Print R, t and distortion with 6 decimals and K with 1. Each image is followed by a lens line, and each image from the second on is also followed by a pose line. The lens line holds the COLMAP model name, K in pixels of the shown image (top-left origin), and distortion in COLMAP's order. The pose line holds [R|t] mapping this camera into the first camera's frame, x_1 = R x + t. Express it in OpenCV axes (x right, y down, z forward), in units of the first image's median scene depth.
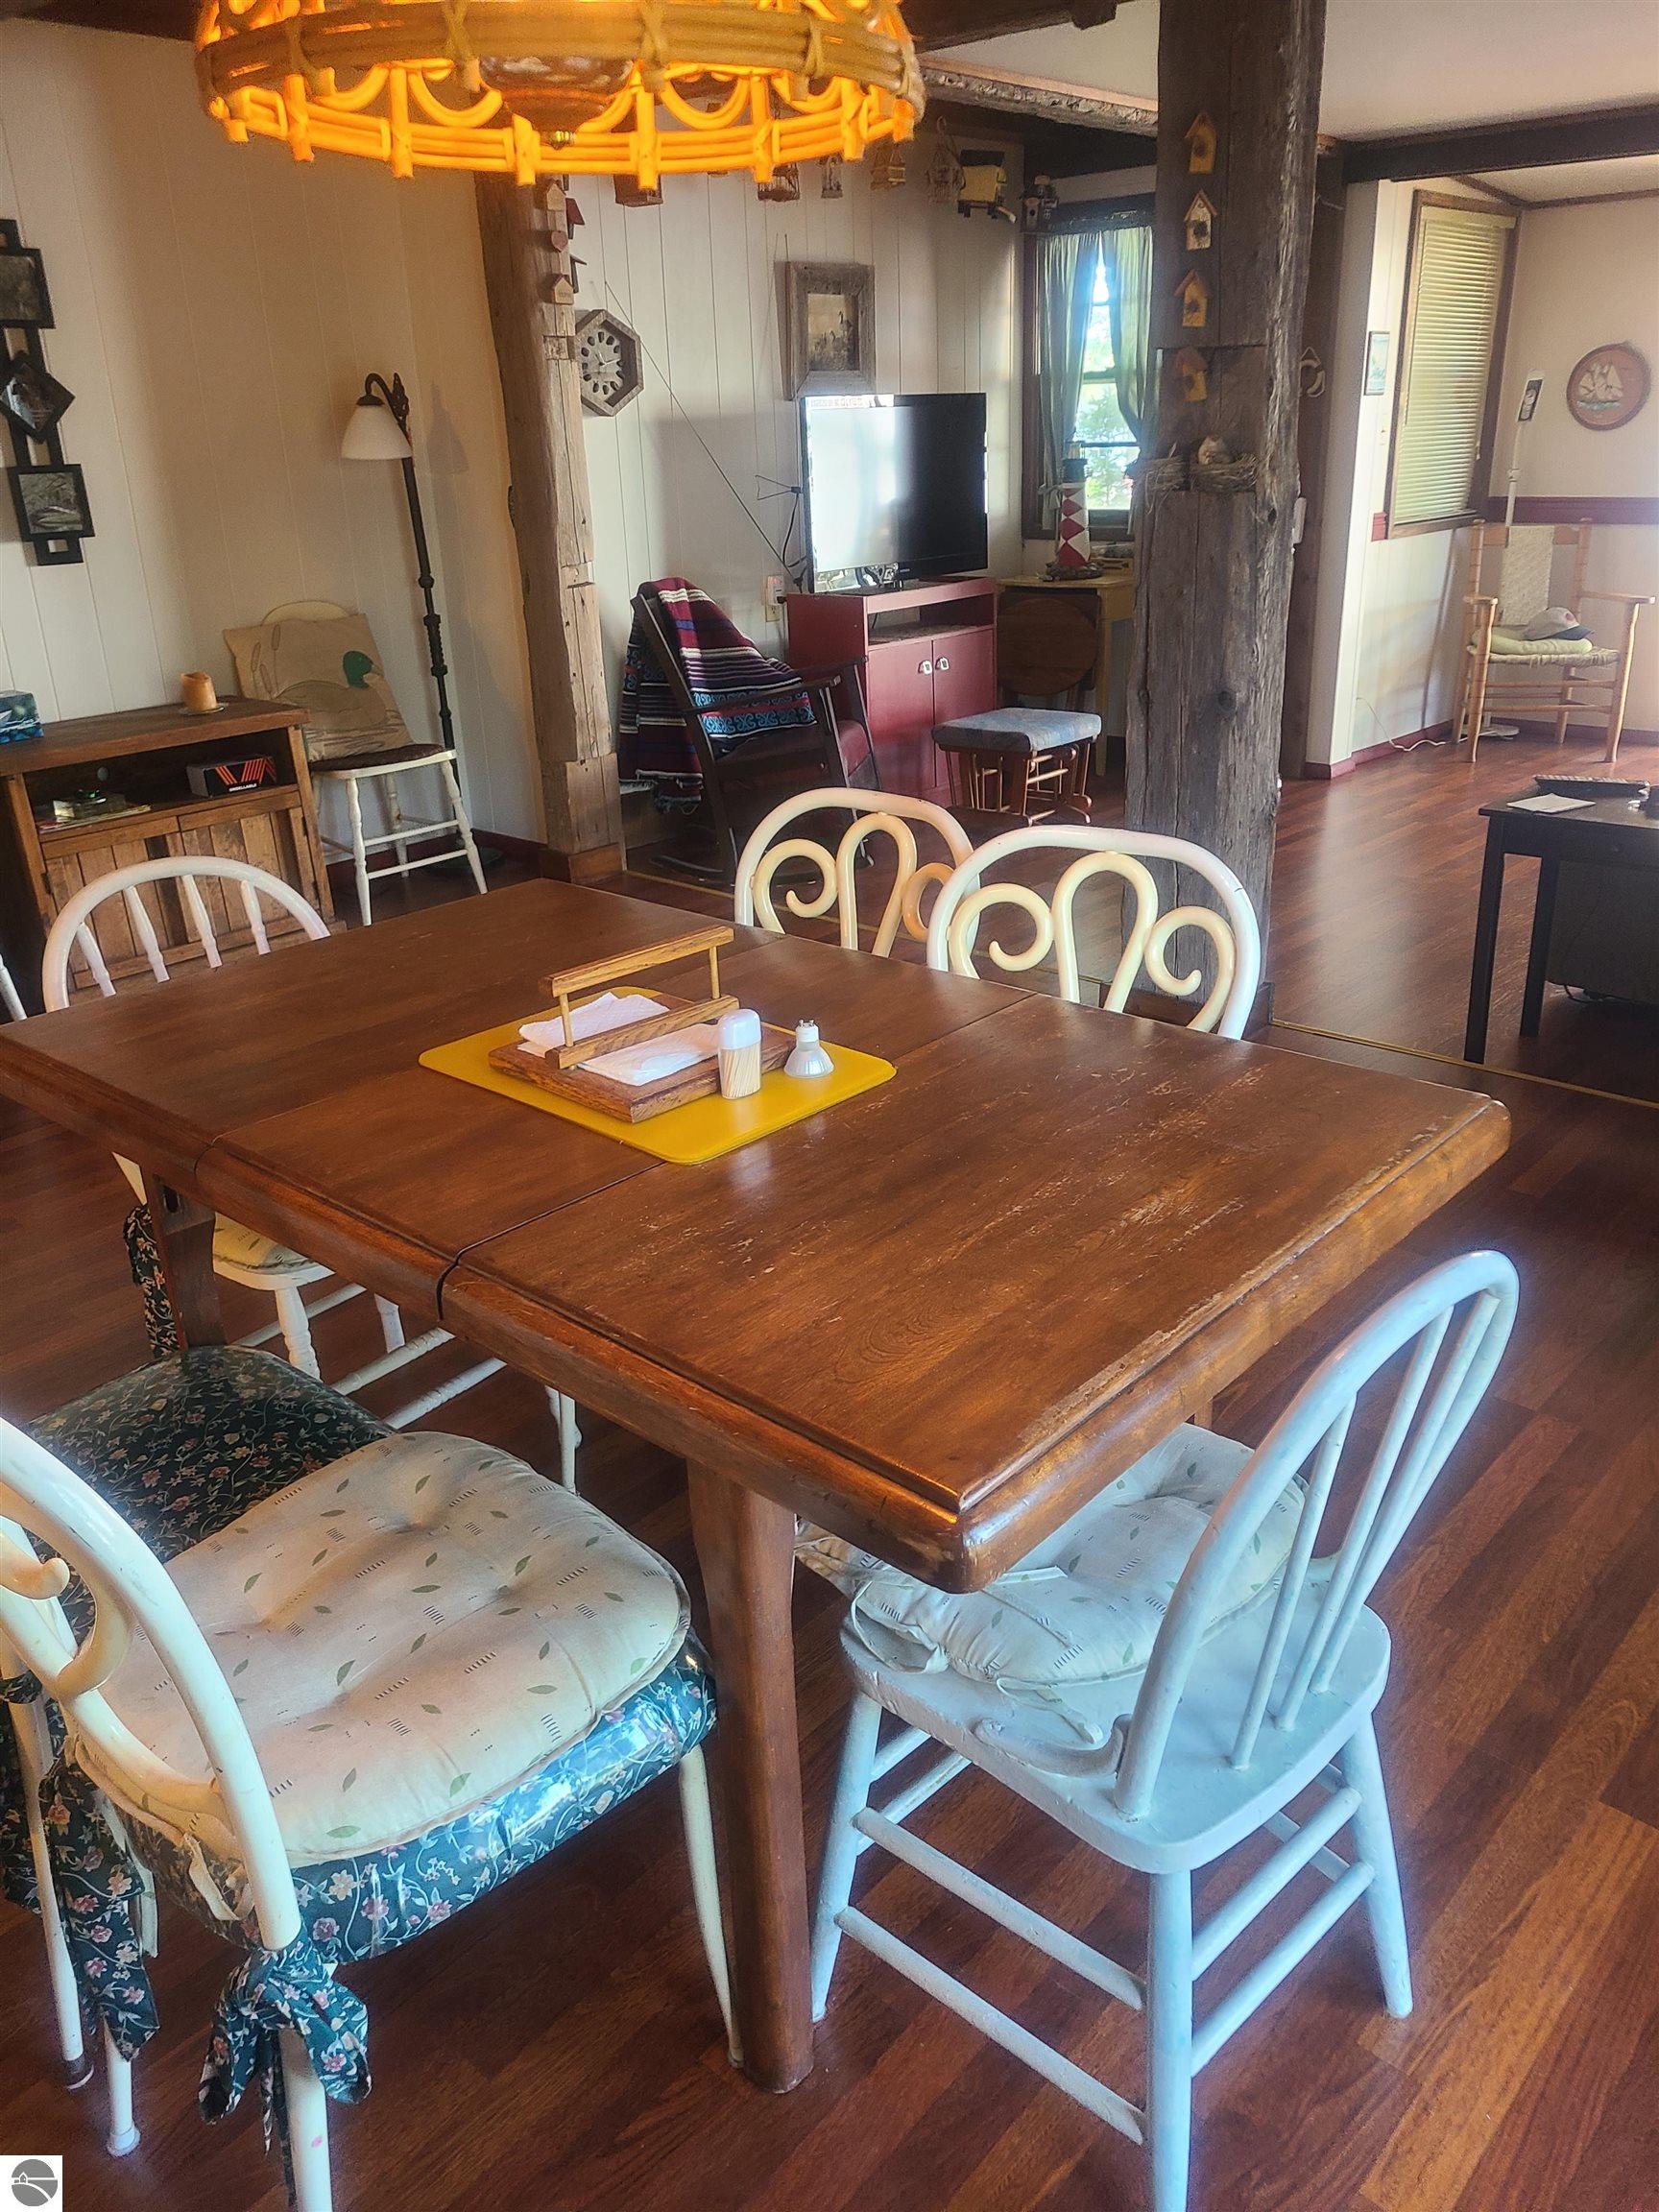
lens RADIAL K [[1644.7, 0, 840.3], [0, 1644.7, 1103.0], [0, 0, 1]] dist [0.055798, -0.036661]
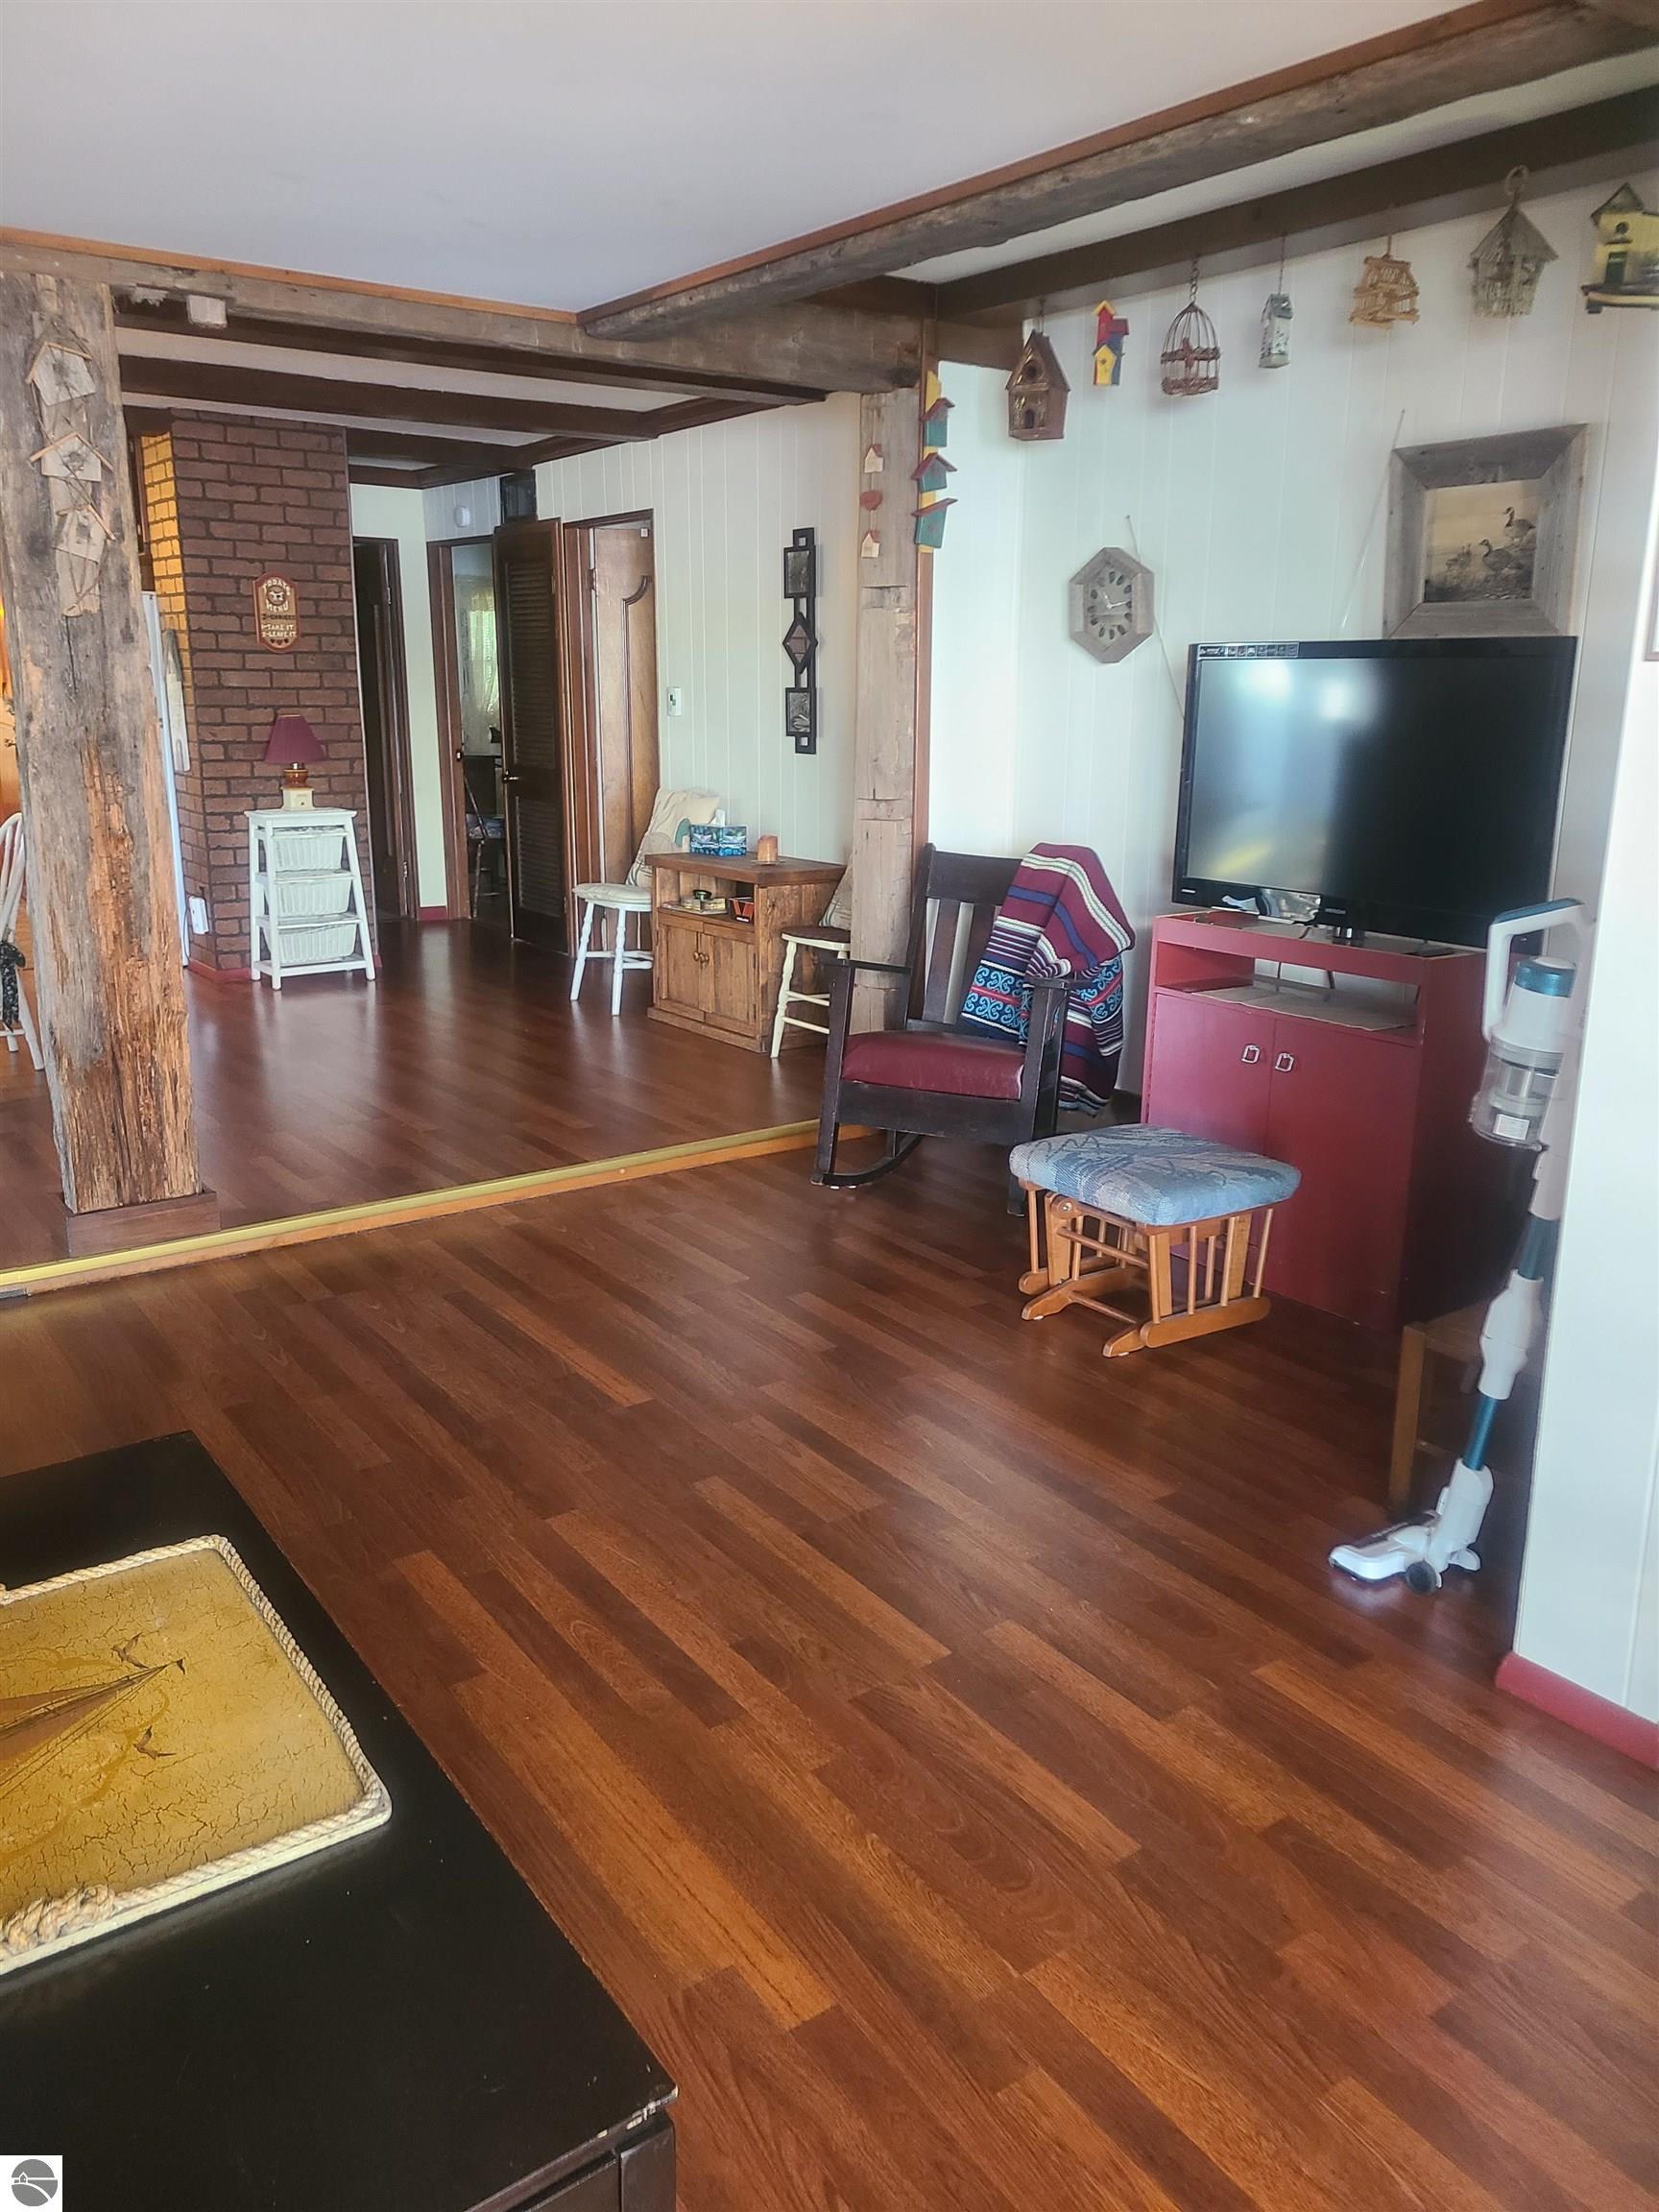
lens RADIAL K [[1644.7, 0, 850.6], [0, 1644.7, 1102.4], [0, 0, 1]] dist [0.055798, -0.036661]
pose [[-0.203586, 0.273942, -0.939951, 0.667848], [-0.377734, 0.863749, 0.333548, -0.395137], [0.903255, 0.422957, -0.072370, 0.906396]]
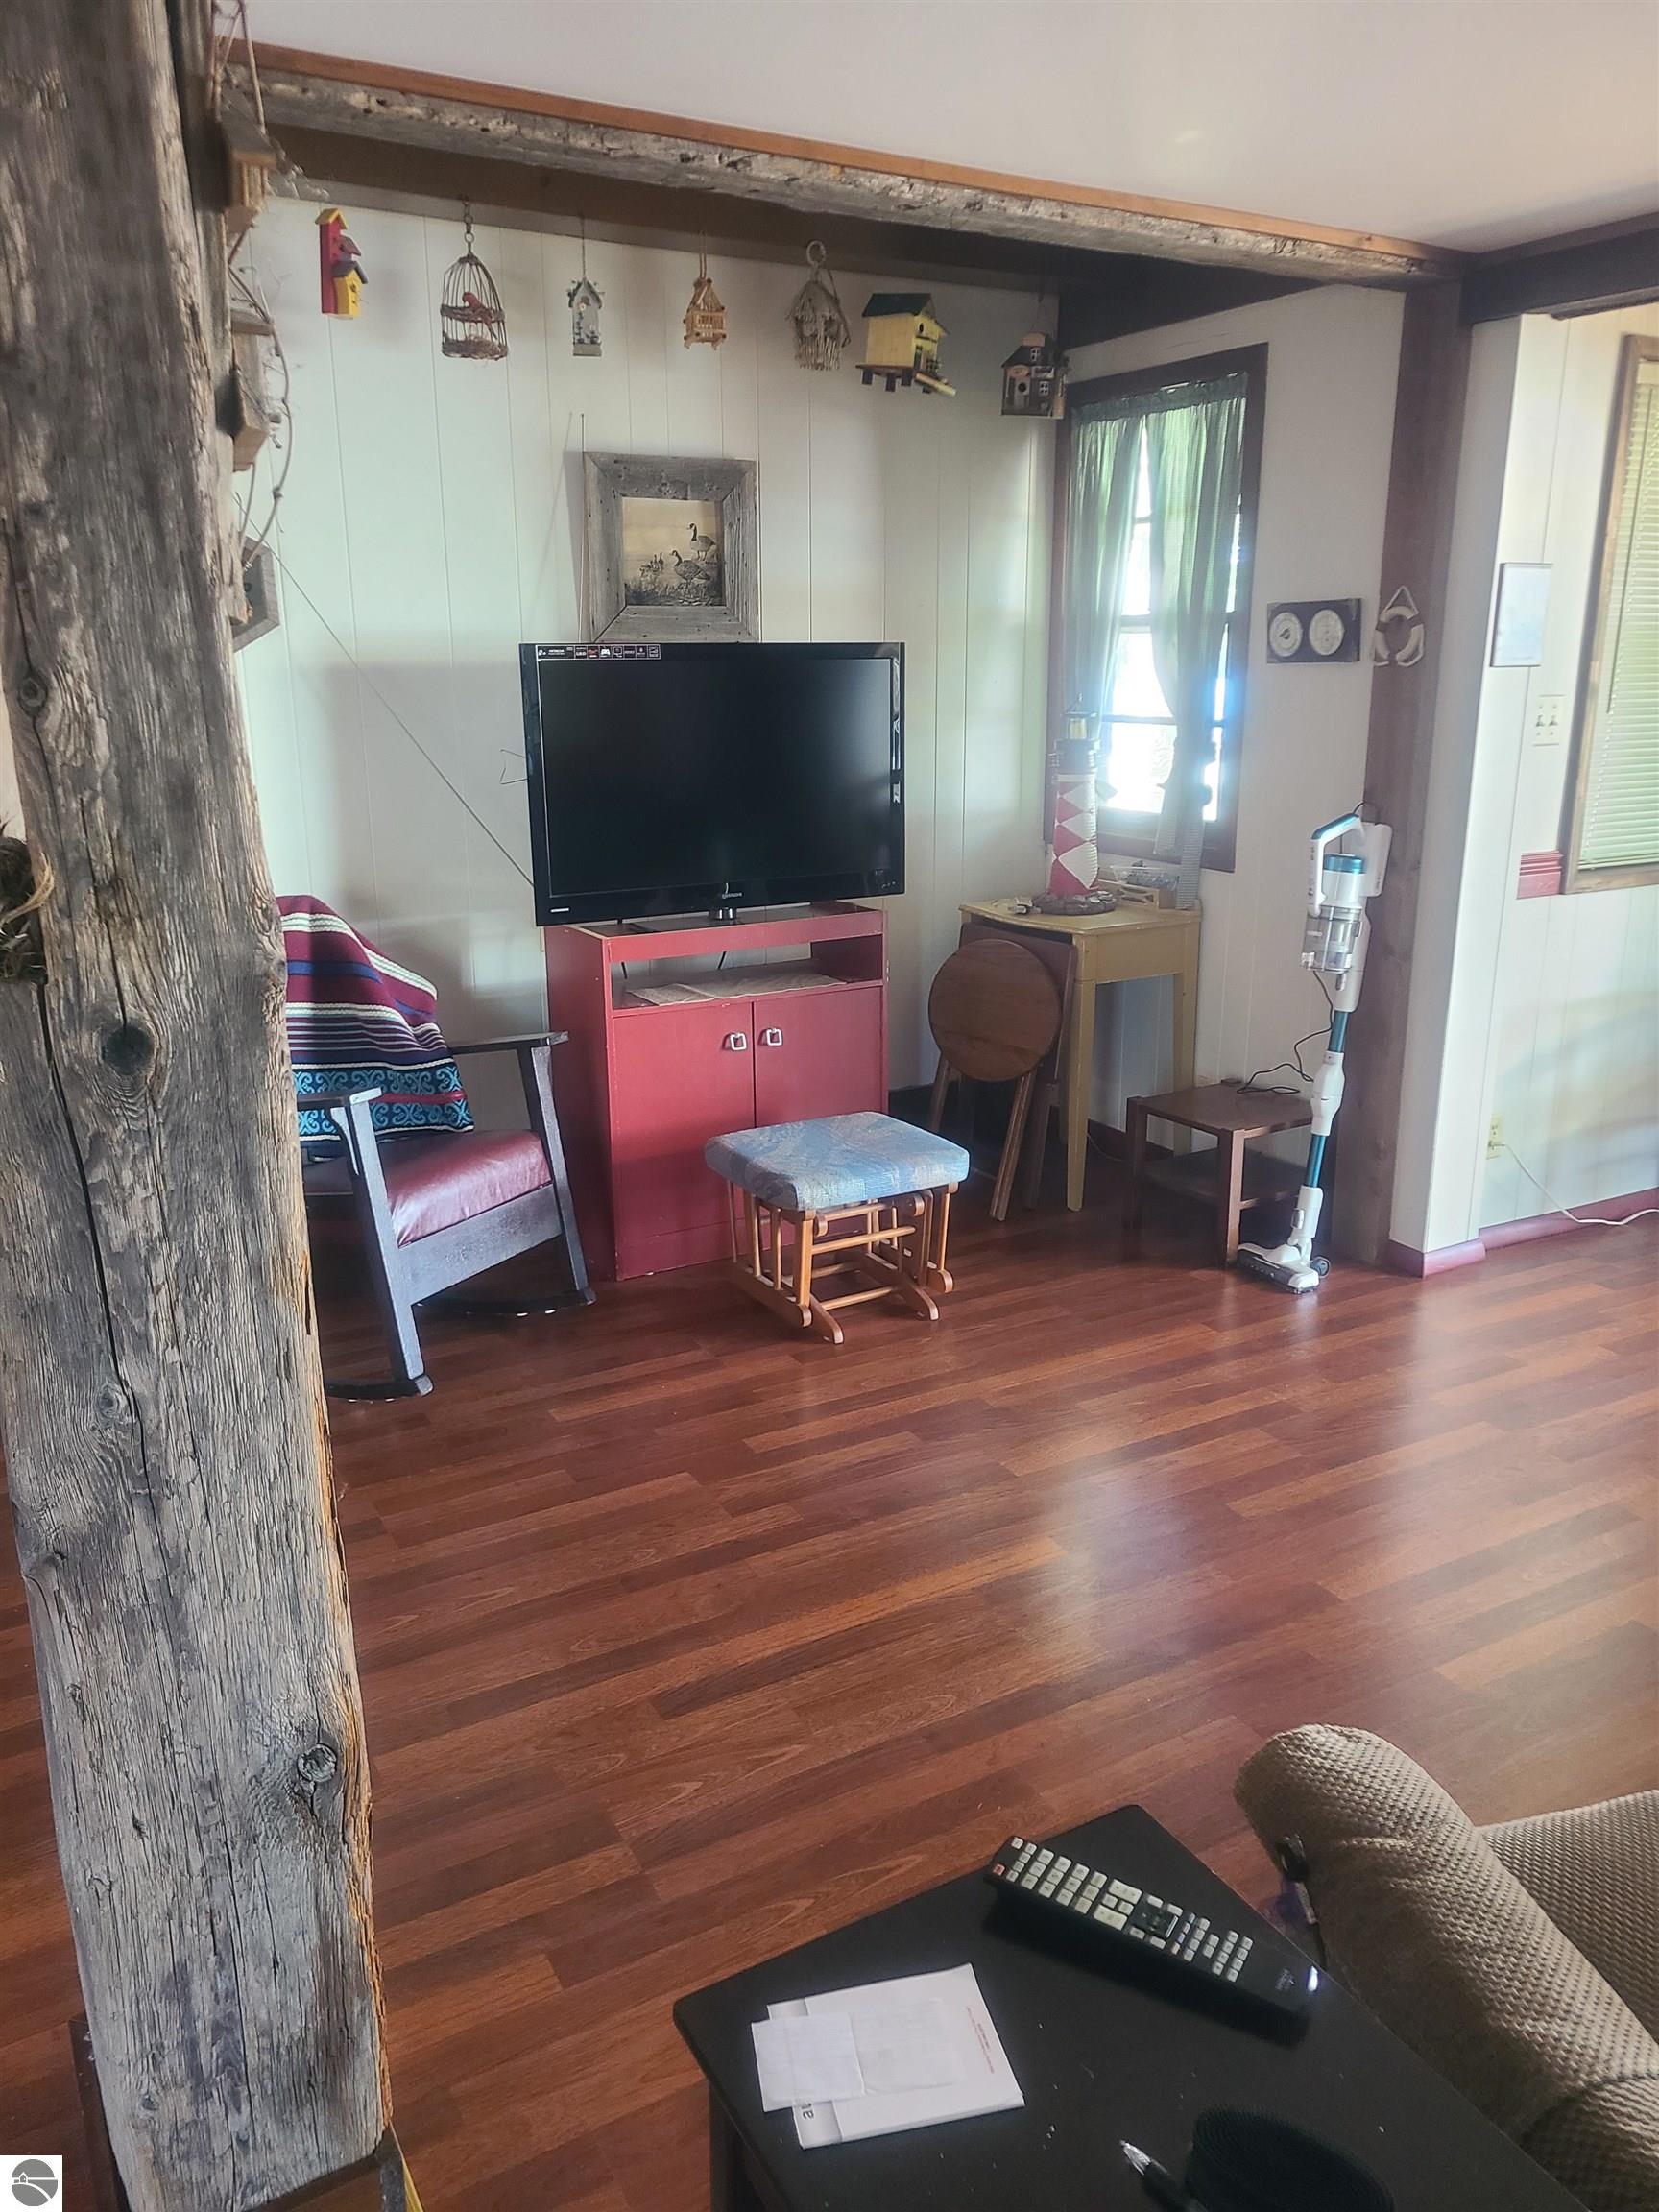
lens RADIAL K [[1644.7, 0, 844.1], [0, 1644.7, 1119.2], [0, 0, 1]] dist [0.055798, -0.036661]
pose [[0.952537, 0.109453, -0.284067, 0.276455], [-0.139404, 0.986371, -0.087396, -0.180736], [0.270630, 0.122848, 0.954813, 0.390360]]
